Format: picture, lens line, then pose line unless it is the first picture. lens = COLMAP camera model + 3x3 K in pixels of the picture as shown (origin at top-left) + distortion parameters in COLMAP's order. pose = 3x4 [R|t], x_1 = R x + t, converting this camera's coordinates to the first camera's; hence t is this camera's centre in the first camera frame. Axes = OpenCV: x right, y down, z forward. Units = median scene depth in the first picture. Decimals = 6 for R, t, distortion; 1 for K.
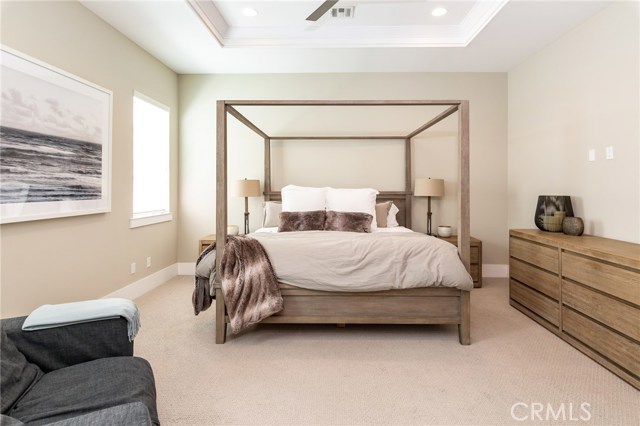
lens RADIAL K [[350.3, 0, 323.3], [0, 350.3, 186.1], [0, 0, 1]] dist [0.002269, 0.000614]
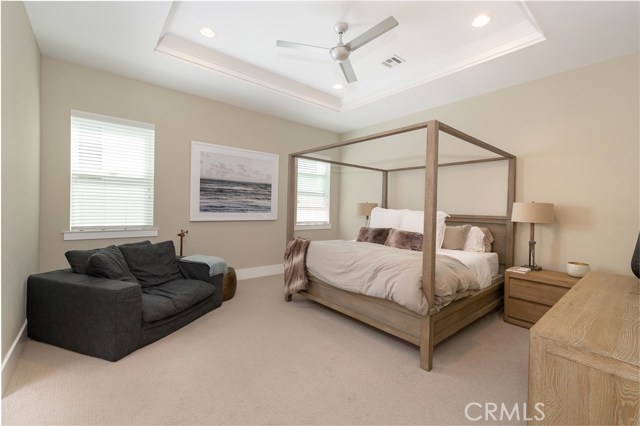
lens RADIAL K [[275.4, 0, 319.4], [0, 275.4, 208.0], [0, 0, 1]] dist [0.000331, 0.000087]
pose [[0.660339, 0.016390, -0.750789, 0.766326], [-0.019803, 0.999794, 0.004409, -0.000708], [0.750707, 0.011956, 0.660528, 0.250438]]
